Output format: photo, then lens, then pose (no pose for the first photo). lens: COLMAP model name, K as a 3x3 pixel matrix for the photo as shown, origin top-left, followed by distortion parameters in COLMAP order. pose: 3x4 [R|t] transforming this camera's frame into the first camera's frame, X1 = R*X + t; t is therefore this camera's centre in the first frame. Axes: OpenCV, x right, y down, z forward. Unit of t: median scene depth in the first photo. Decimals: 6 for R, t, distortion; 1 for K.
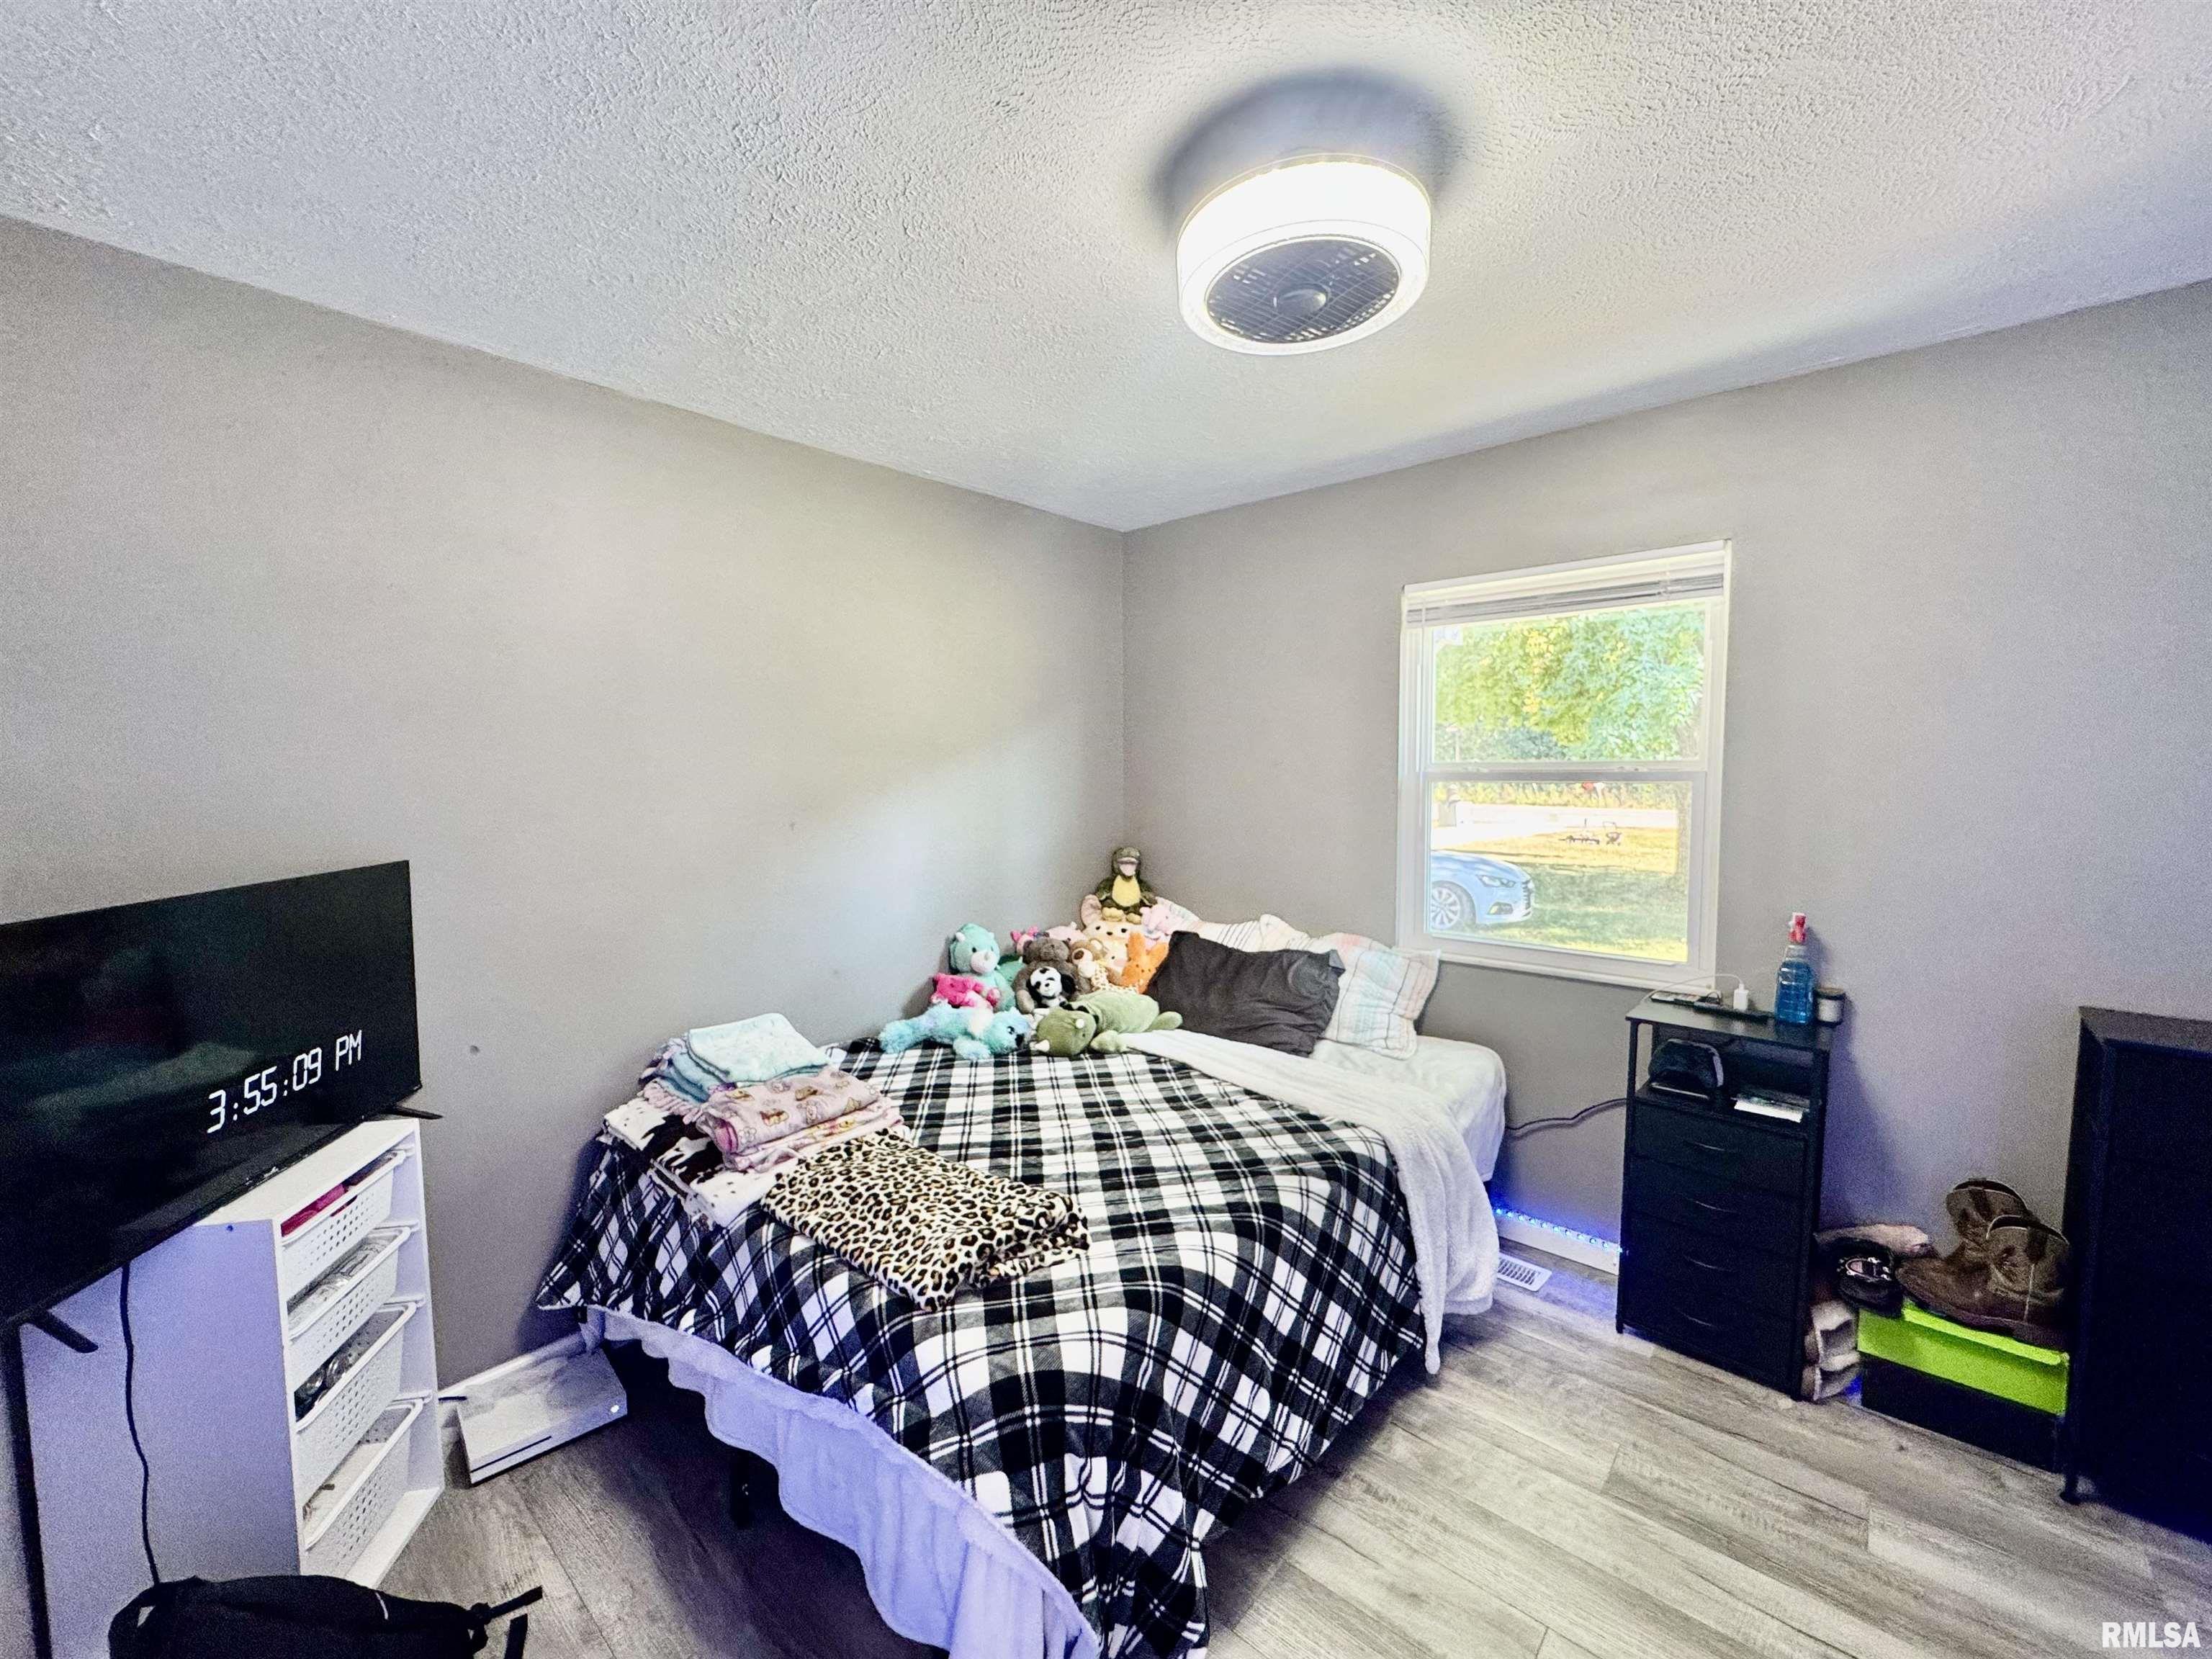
lens RADIAL K [[884.5, 0, 1102.8], [0, 884.5, 829.5], [0, 0, 1]] dist [-0.003727, 0.000681]
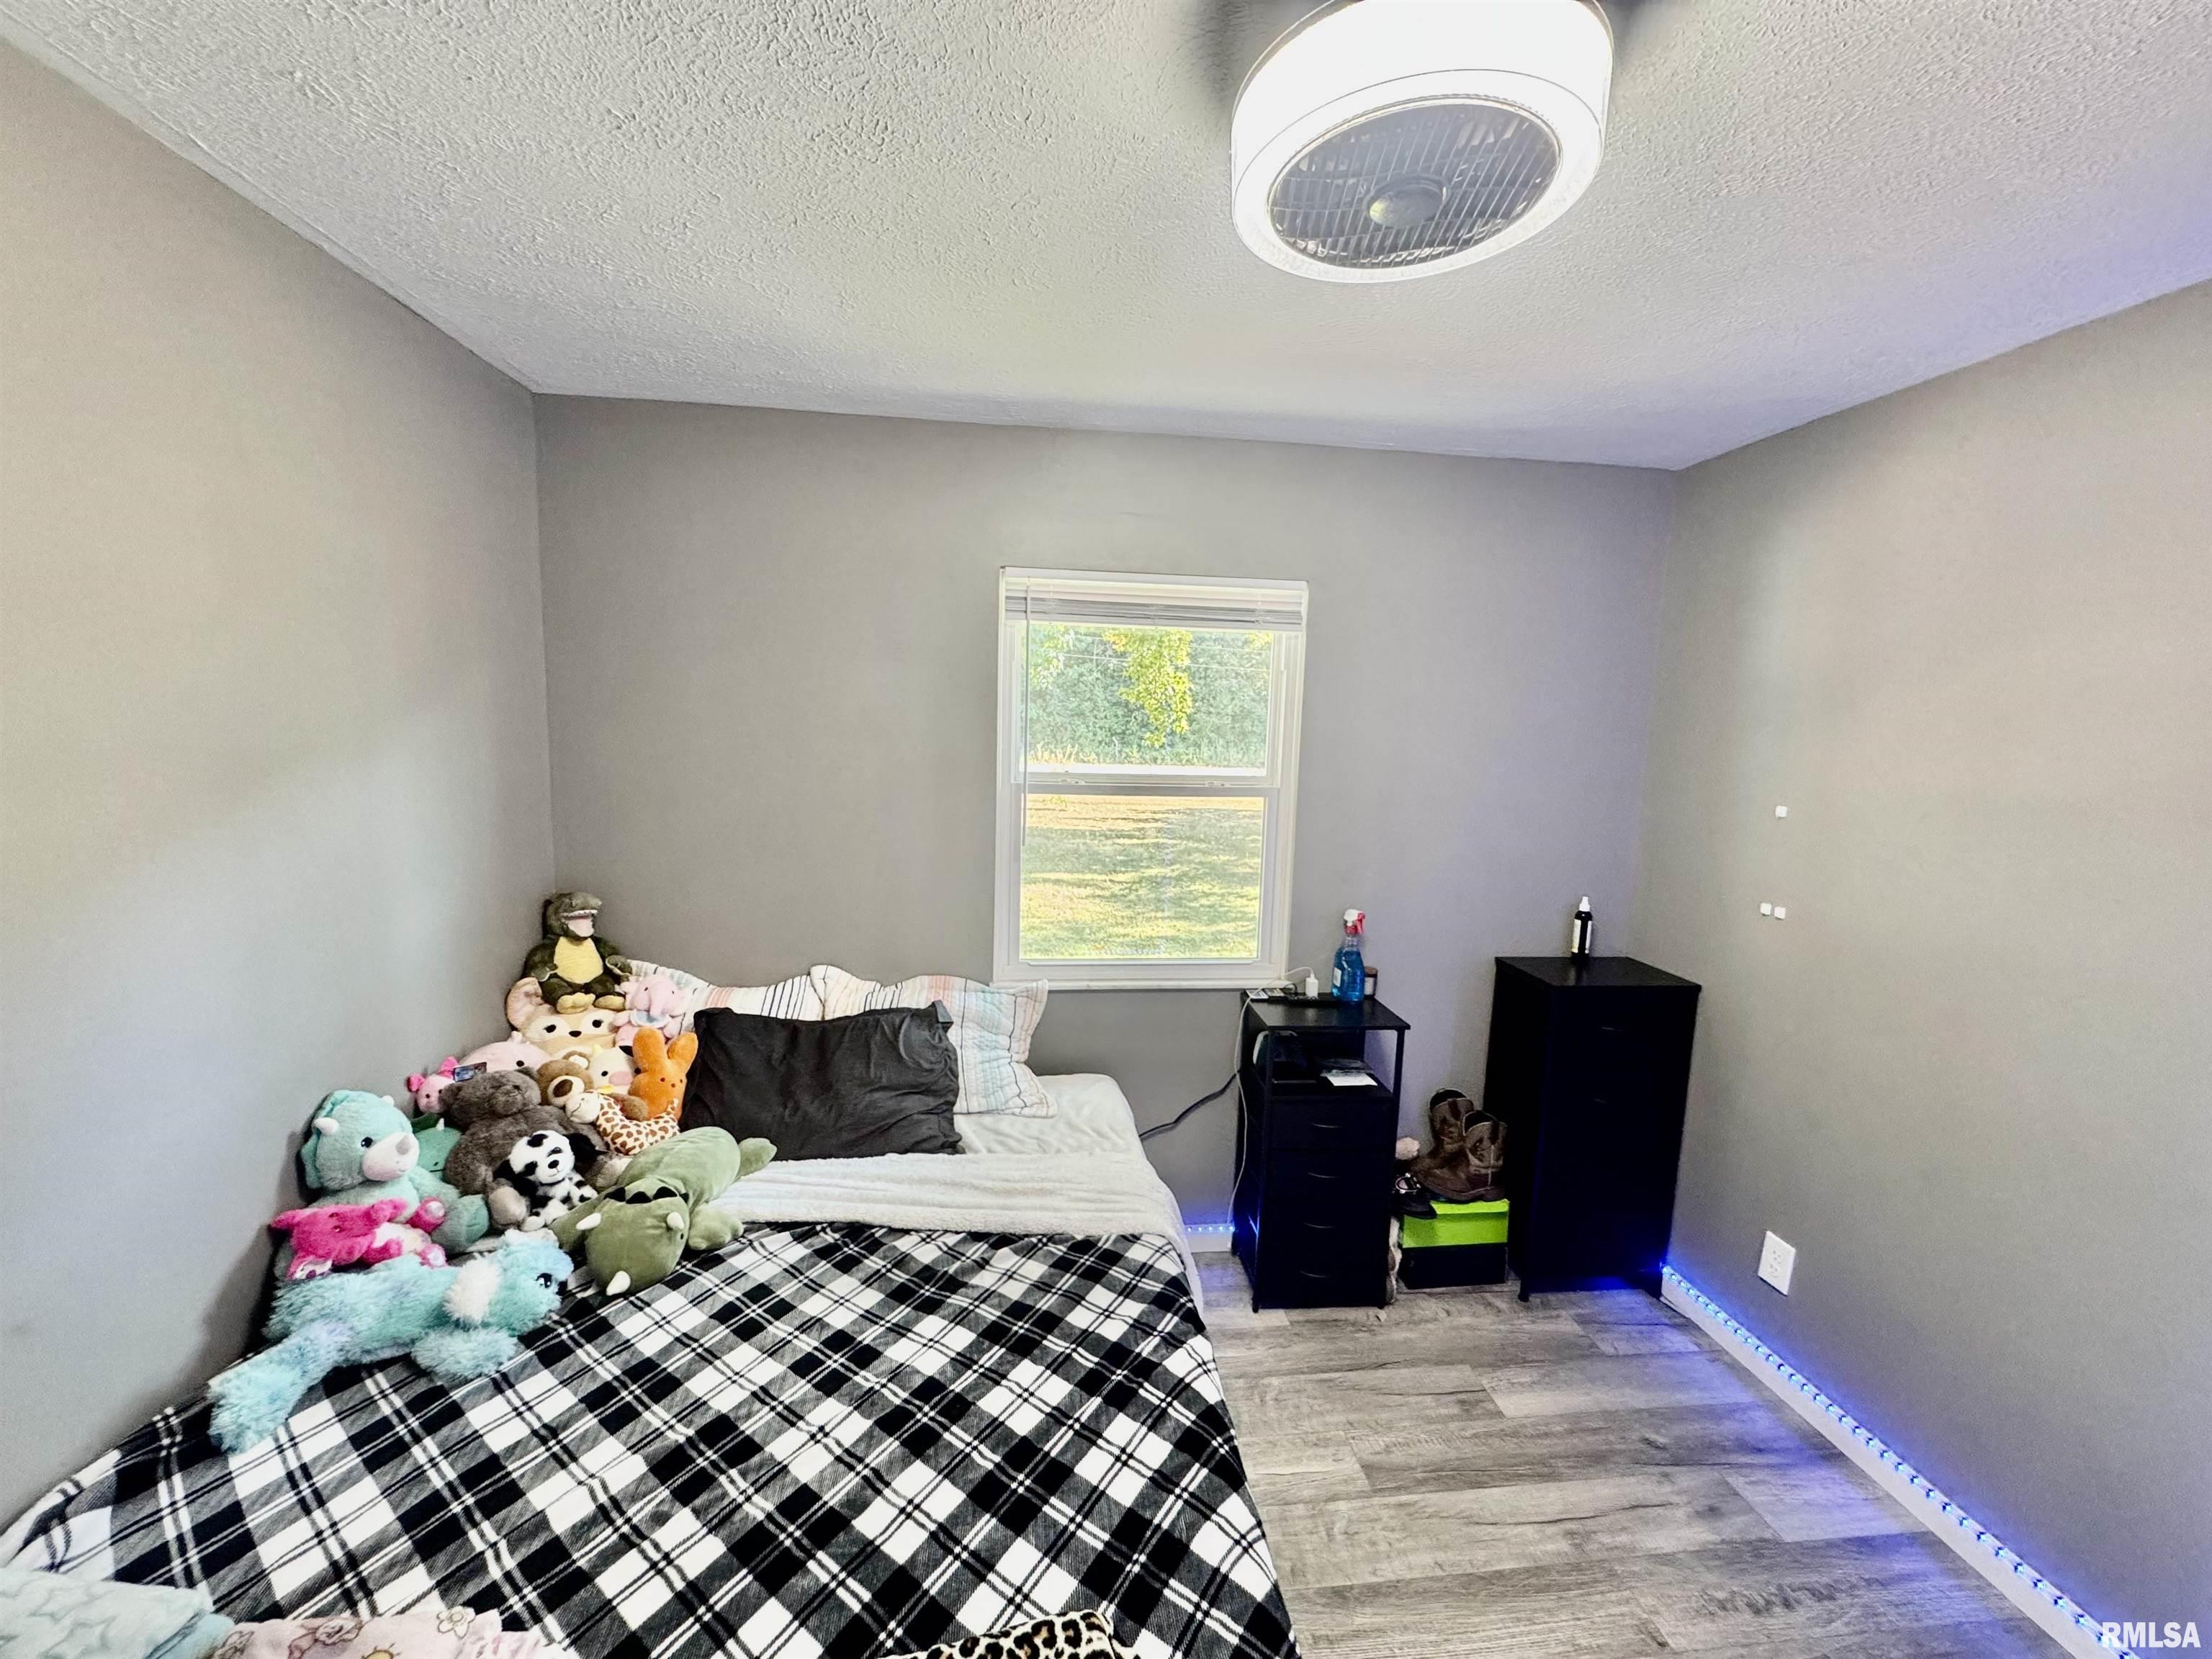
lens RADIAL K [[884.5, 0, 1102.8], [0, 884.5, 829.5], [0, 0, 1]] dist [-0.003727, 0.000681]
pose [[0.665872, -0.066907, 0.743060, -0.278146], [0.021404, 0.997274, 0.070616, -0.091728], [-0.745759, -0.031117, 0.665489, 0.400109]]
